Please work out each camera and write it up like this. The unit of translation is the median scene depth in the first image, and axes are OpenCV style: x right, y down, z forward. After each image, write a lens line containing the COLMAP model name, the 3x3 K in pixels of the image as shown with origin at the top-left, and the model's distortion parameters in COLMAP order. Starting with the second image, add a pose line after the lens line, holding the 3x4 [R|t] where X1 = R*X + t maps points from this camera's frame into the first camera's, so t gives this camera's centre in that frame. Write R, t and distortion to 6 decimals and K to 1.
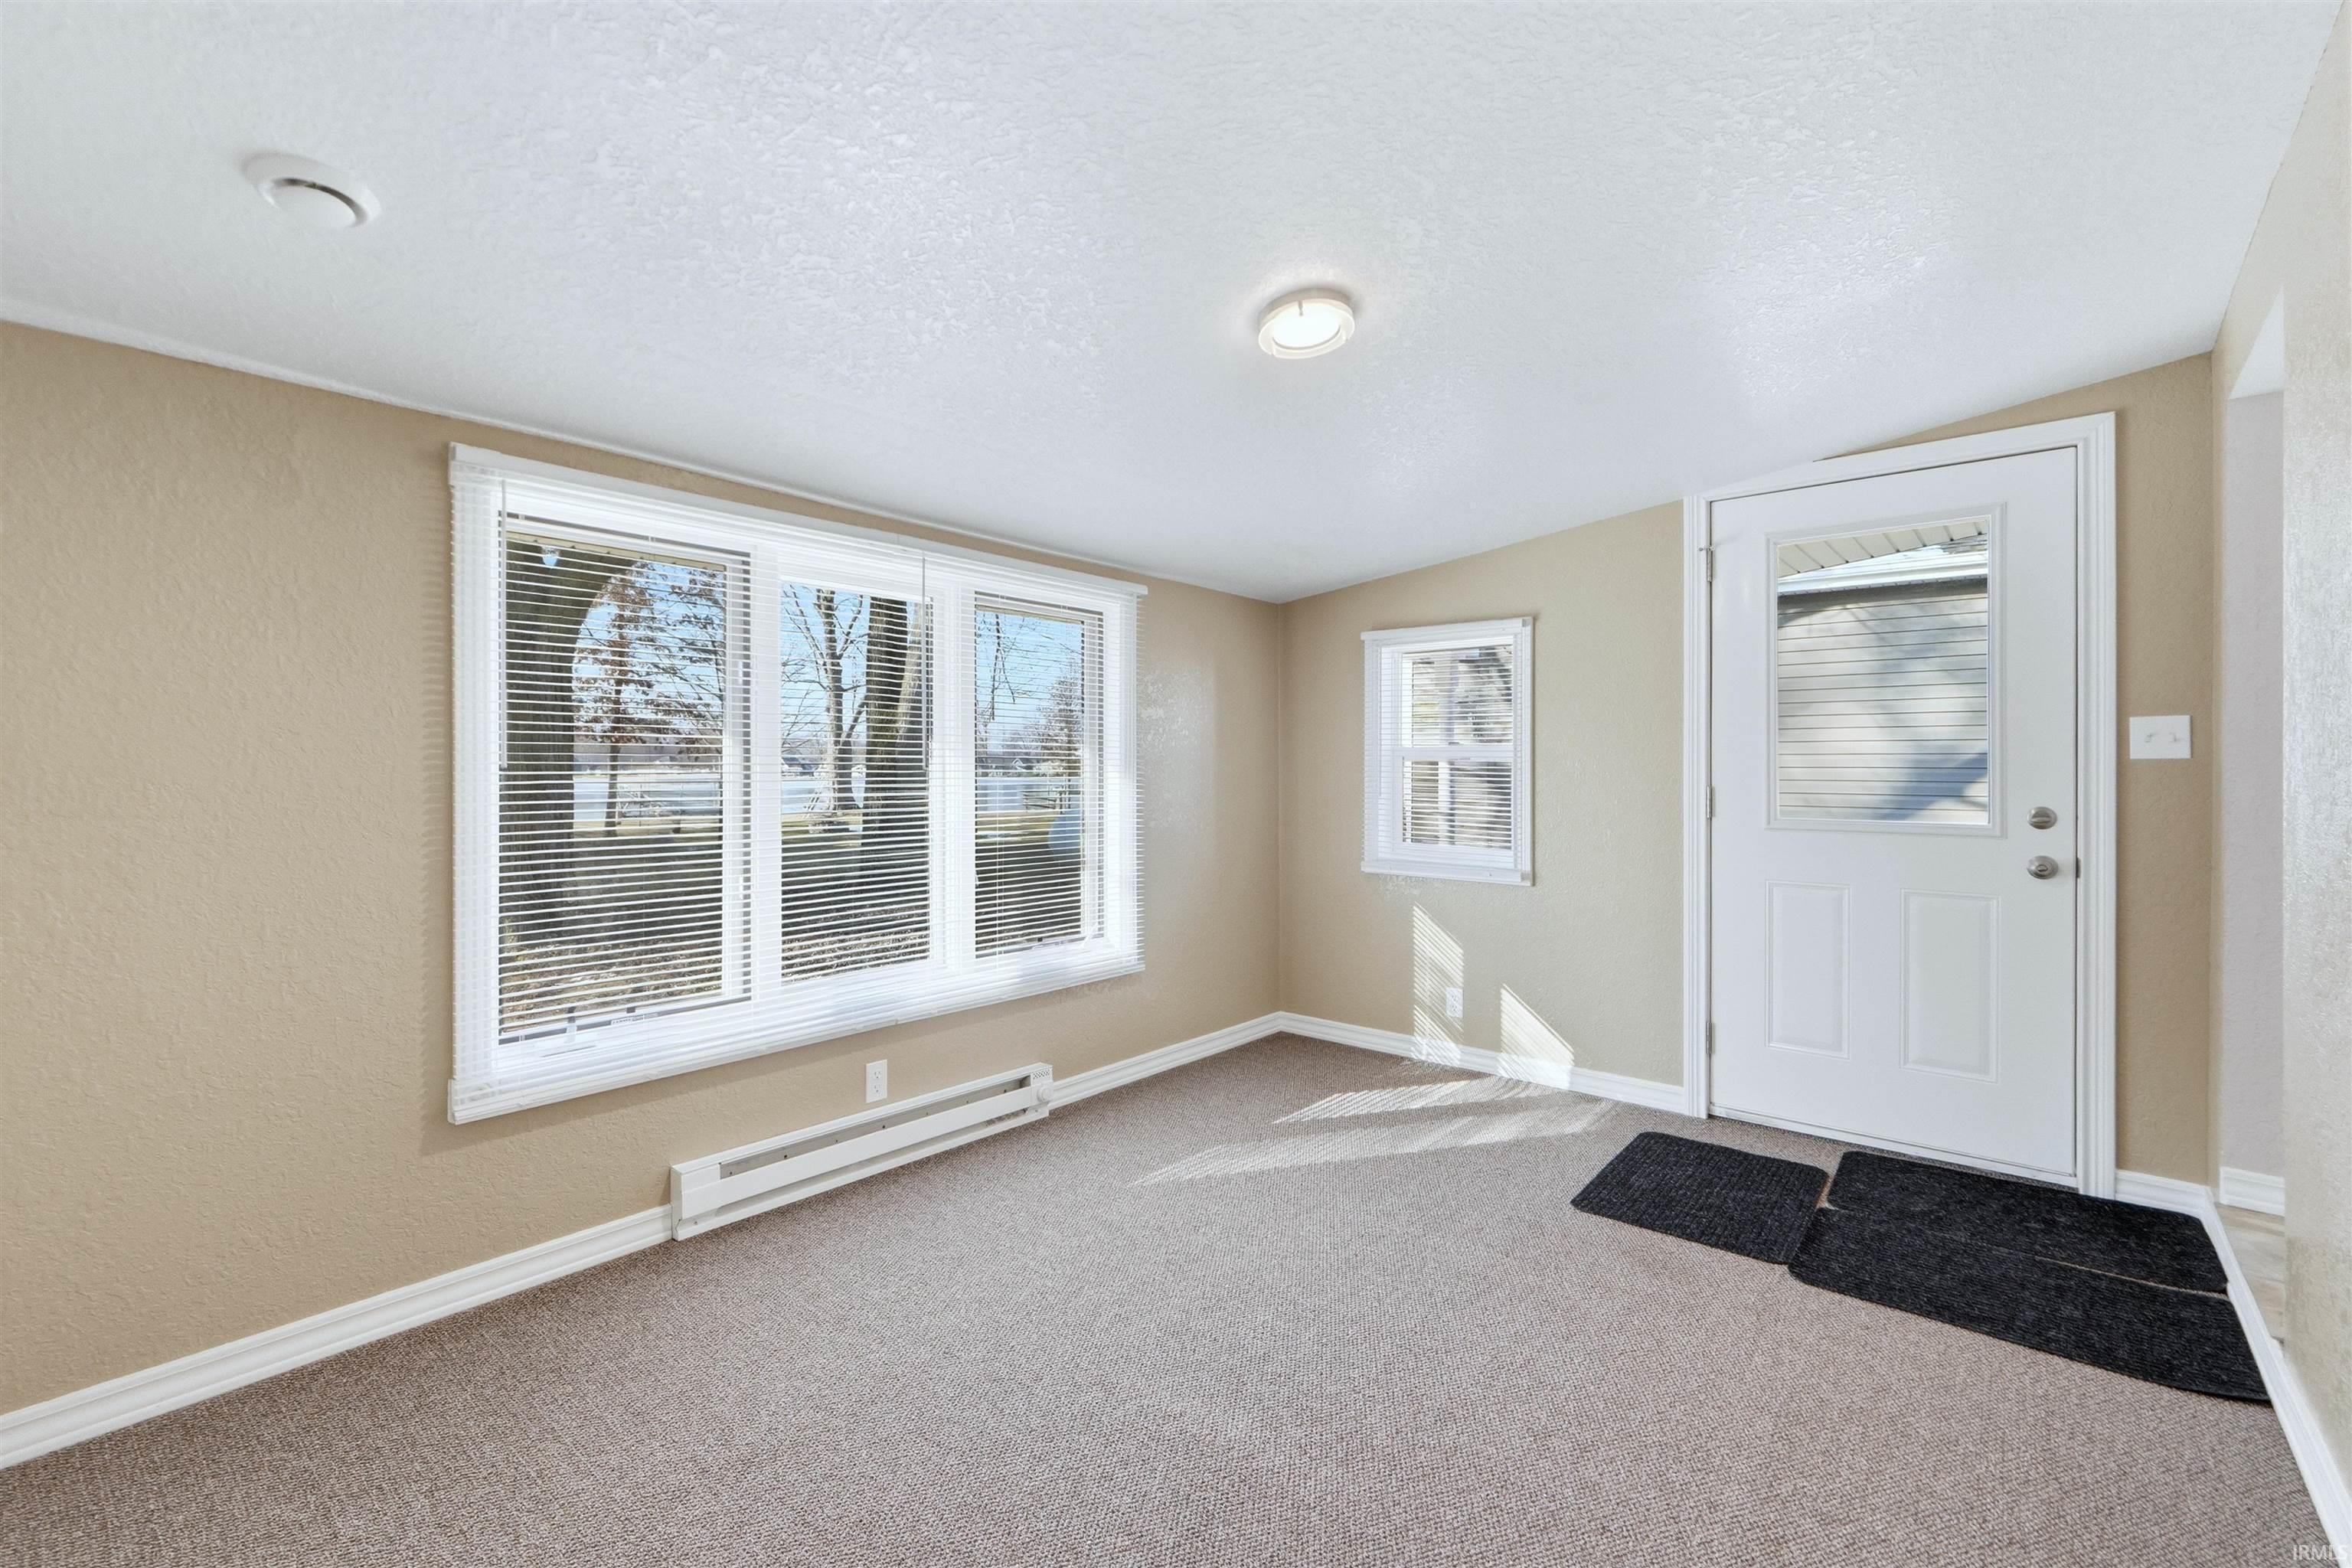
lens RADIAL K [[1018.4, 0, 1175.5], [0, 1018.4, 774.4], [0, 0, 1]] dist [0.001487, -0.000334]
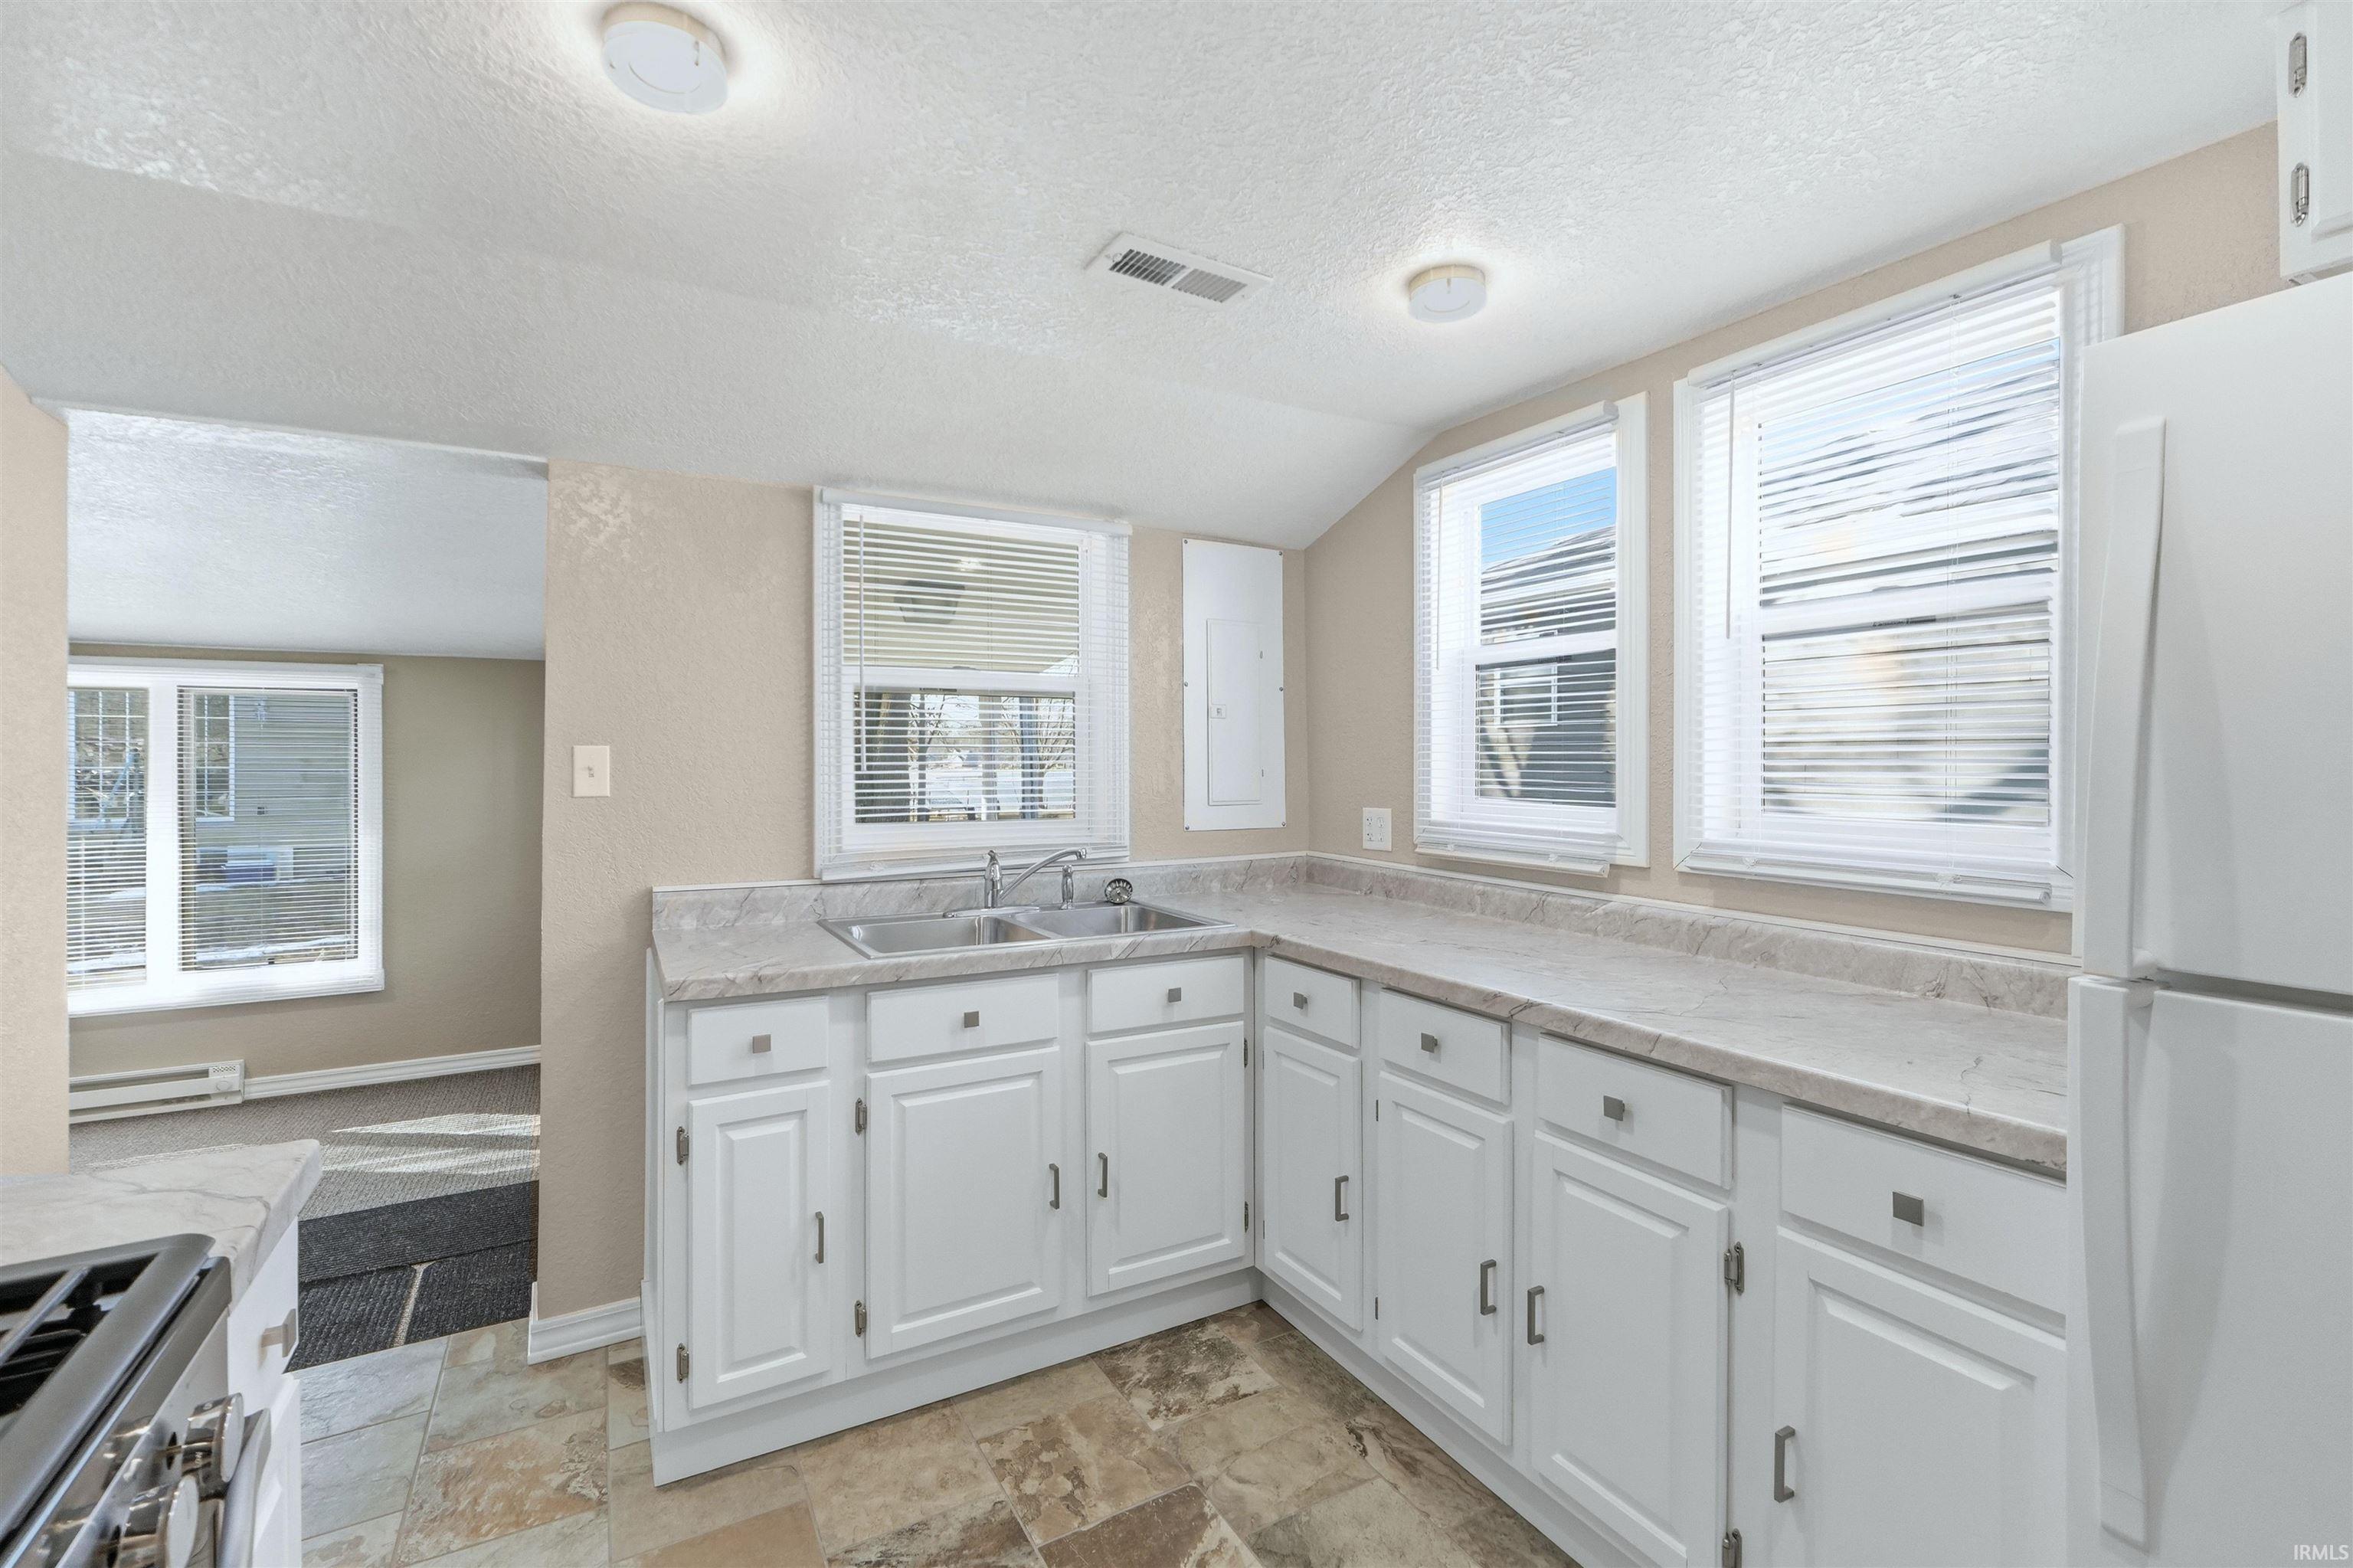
lens RADIAL K [[1018.9, 0, 1164.5], [0, 1018.9, 761.2], [0, 0, 1]] dist [0.001487, -0.000334]
pose [[0.942993, 0.005102, -0.332773, 1.429988], [-0.005176, 0.999986, 0.000664, -0.094472], [0.332771, 0.001097, 0.943007, 0.210266]]
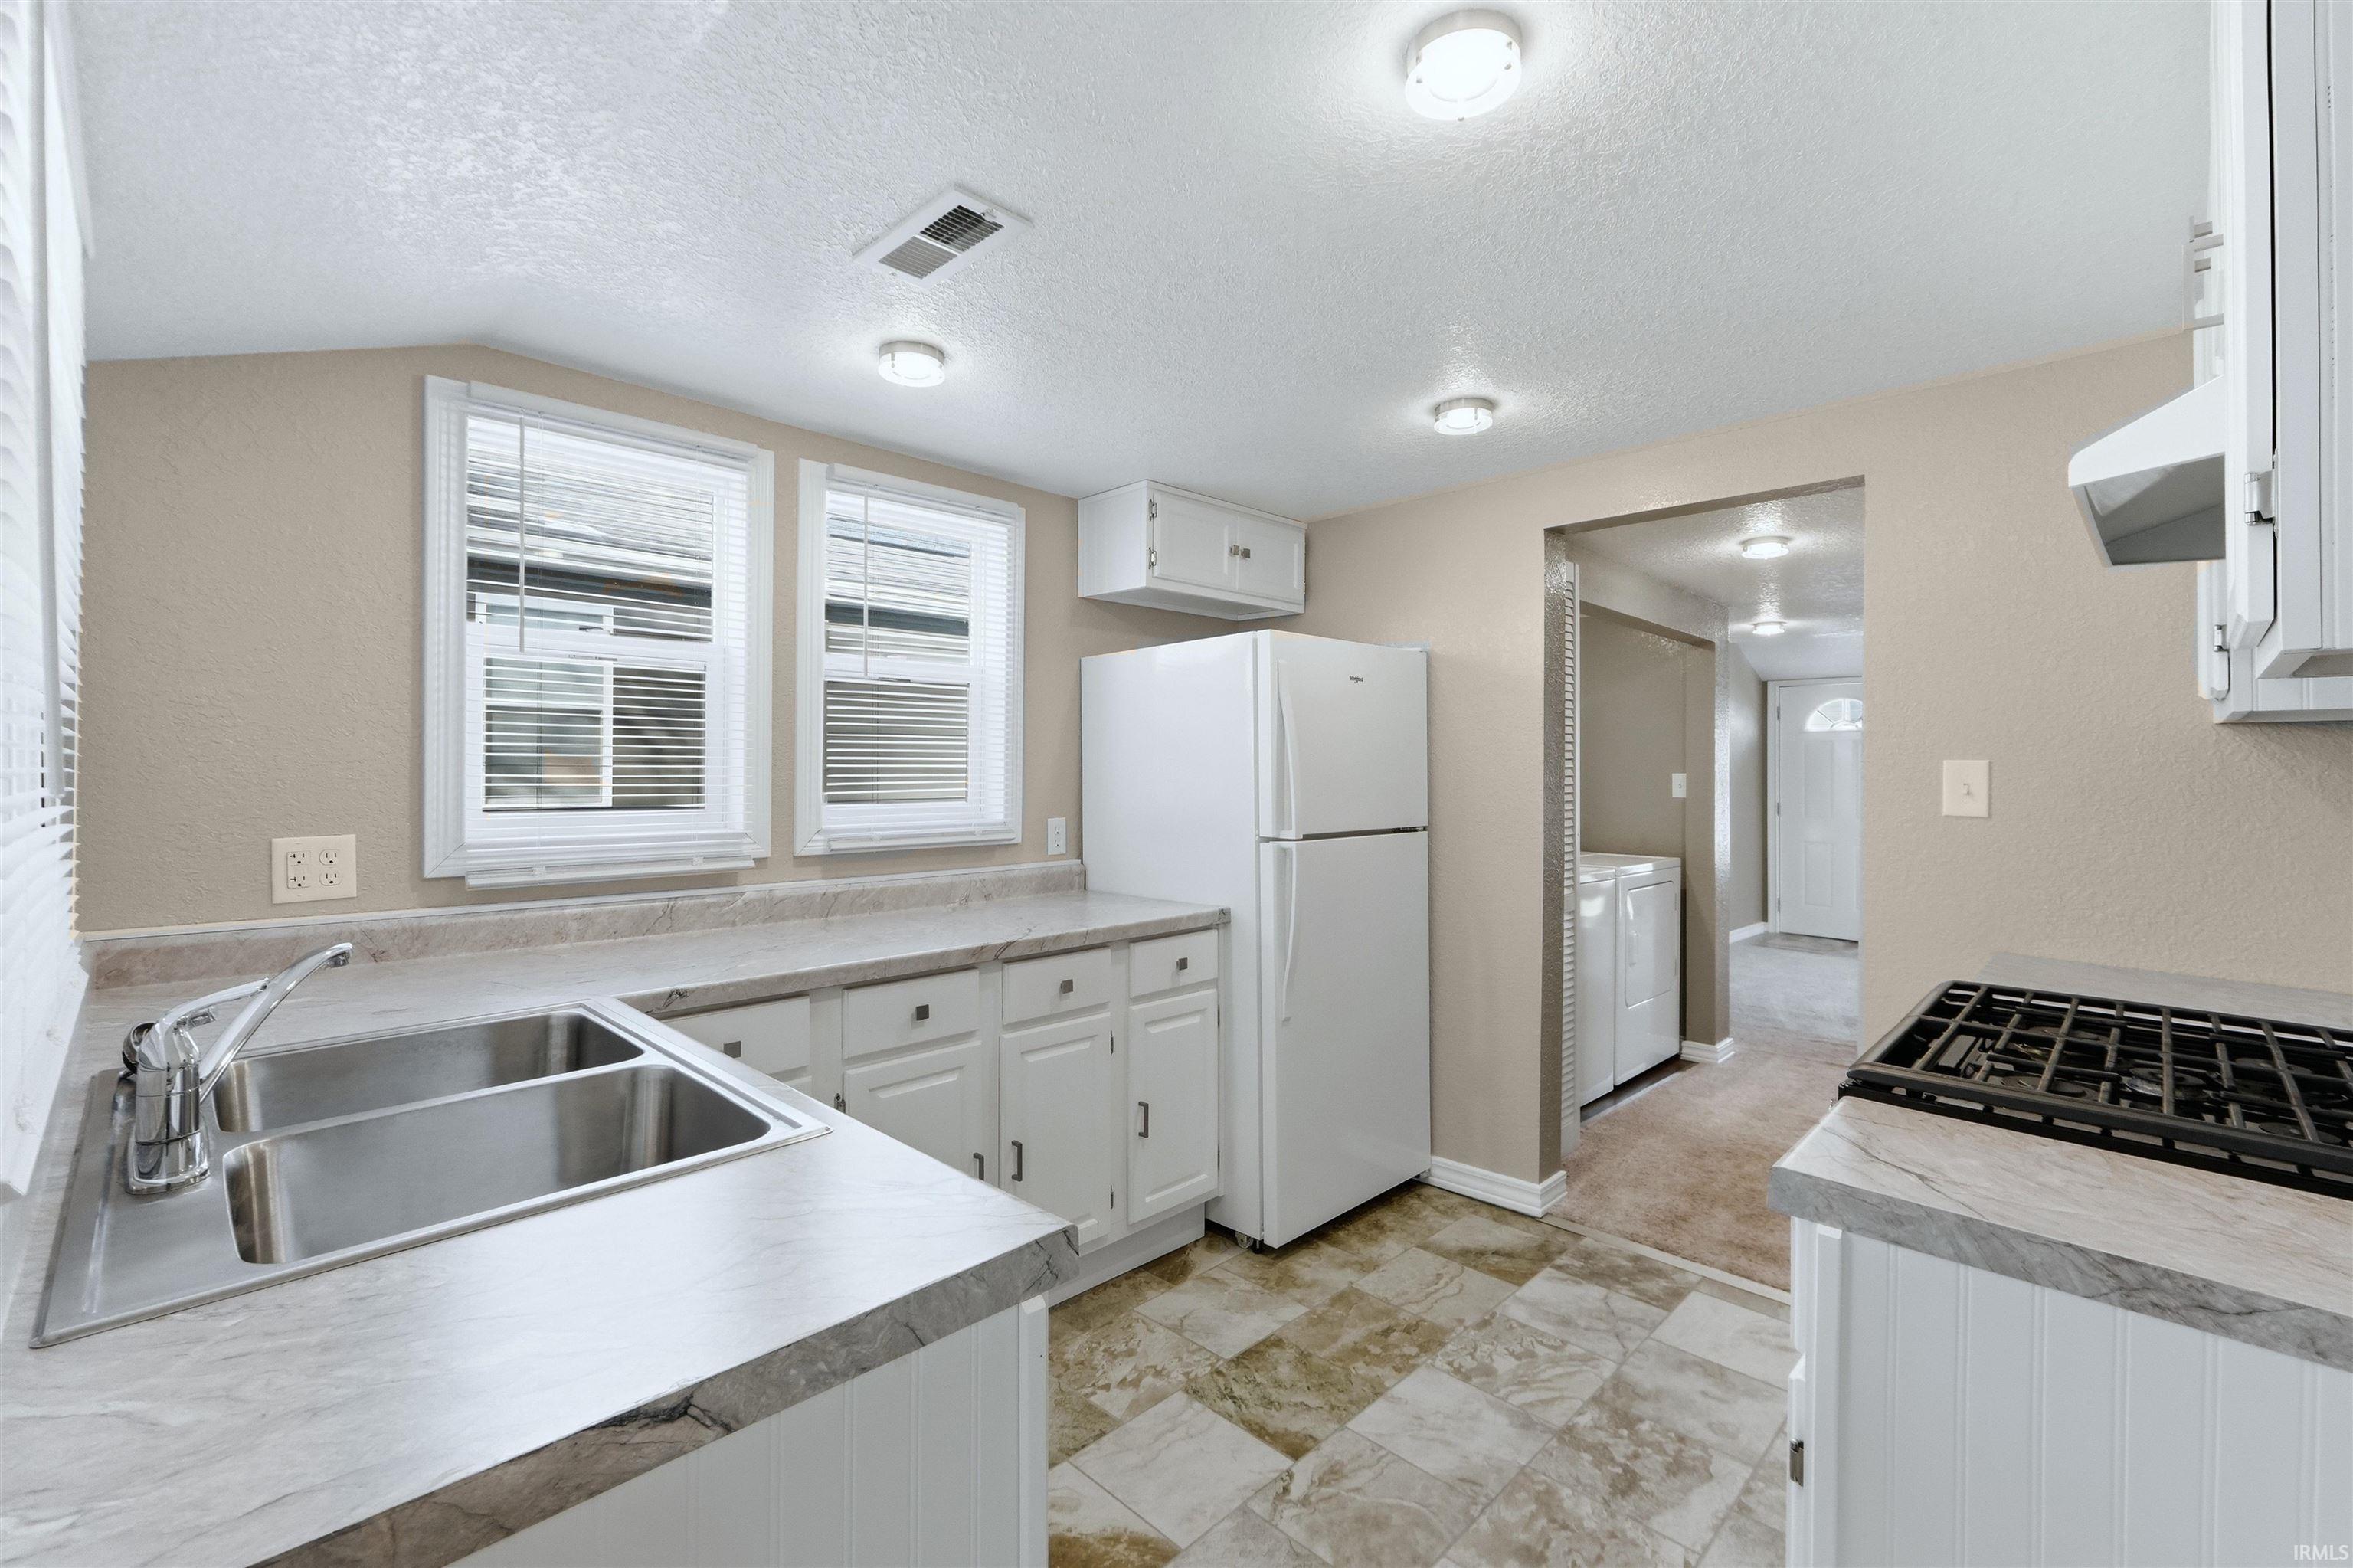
lens RADIAL K [[1018.9, 0, 1164.9], [0, 1018.9, 762.3], [0, 0, 1]] dist [0.001487, -0.000334]
pose [[0.067675, 0.010162, 0.997656, 0.719775], [-0.005689, 0.999936, -0.009799, -0.093146], [-0.997691, -0.005013, 0.067729, 0.604365]]
